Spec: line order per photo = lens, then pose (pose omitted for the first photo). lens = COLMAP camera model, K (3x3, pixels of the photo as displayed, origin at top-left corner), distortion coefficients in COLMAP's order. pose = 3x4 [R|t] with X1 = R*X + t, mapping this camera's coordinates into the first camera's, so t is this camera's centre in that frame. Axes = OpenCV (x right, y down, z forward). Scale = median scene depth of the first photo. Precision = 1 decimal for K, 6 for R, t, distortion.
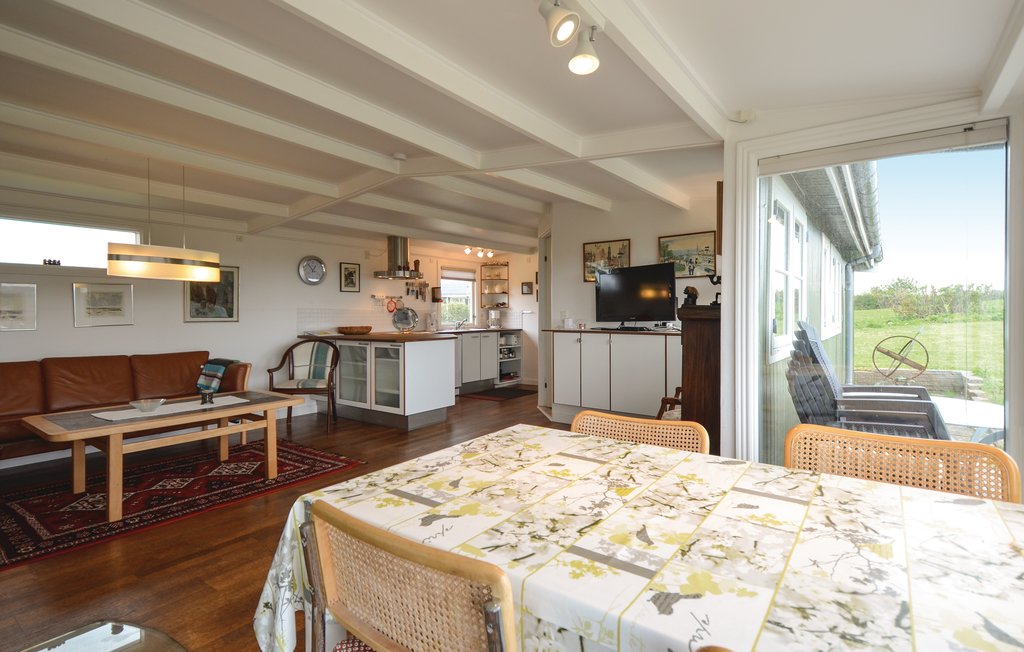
lens RADIAL K [[490.0, 0, 512.0], [0, 490.0, 326.0], [0, 0, 1]] dist [0.000497, -0.000114]
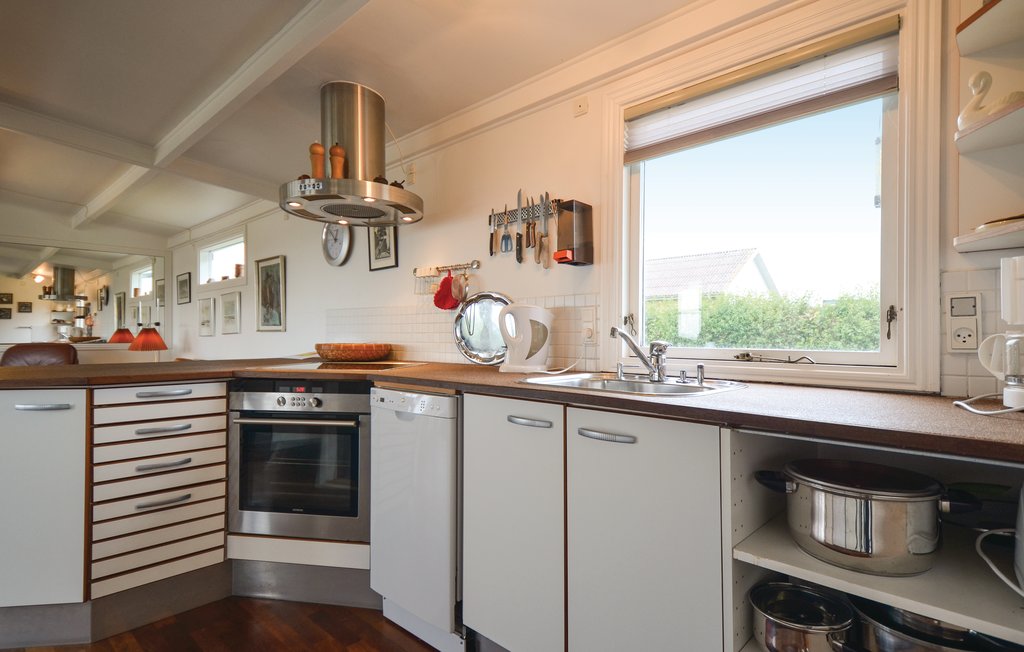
lens RADIAL K [[520.3, 0, 512.0], [0, 520.3, 326.0], [0, 0, 1]] dist [0.065089, -0.000208]
pose [[-0.131673, -0.013015, -0.991208, 0.121155], [-0.025749, 0.999621, -0.009705, -0.011852], [0.990959, 0.024245, -0.131959, 1.000551]]
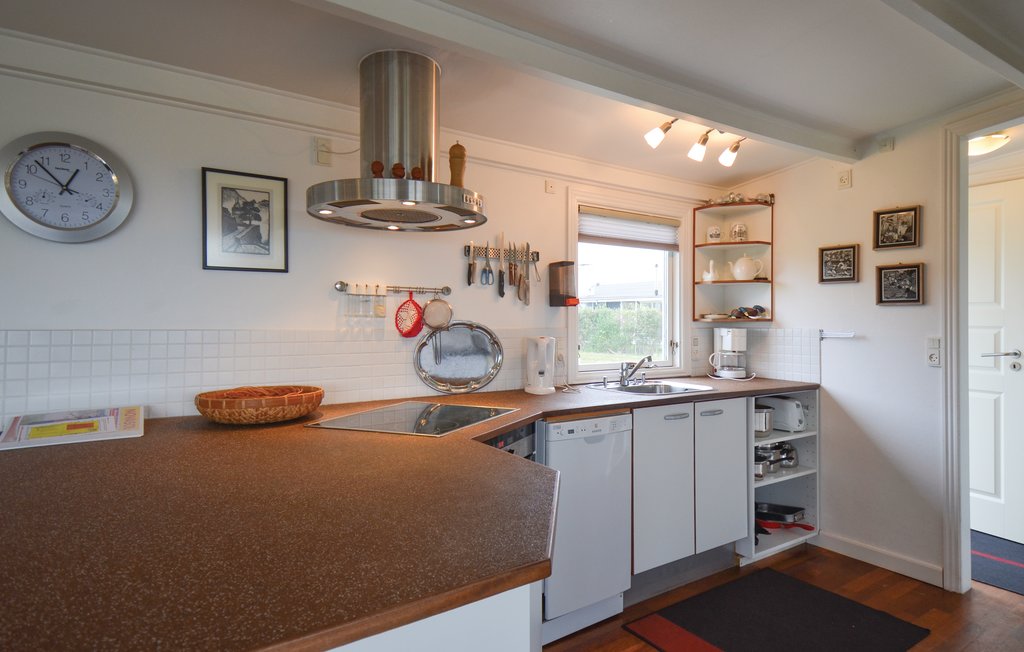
lens RADIAL K [[571.5, 0, 512.0], [0, 571.5, 326.0], [0, 0, 1]] dist [0.002386, 0.000225]
pose [[0.941873, 0.006839, -0.335900, -0.052097], [-0.013353, 0.999765, -0.017087, -0.026990], [0.335704, 0.020580, 0.941743, 0.609289]]
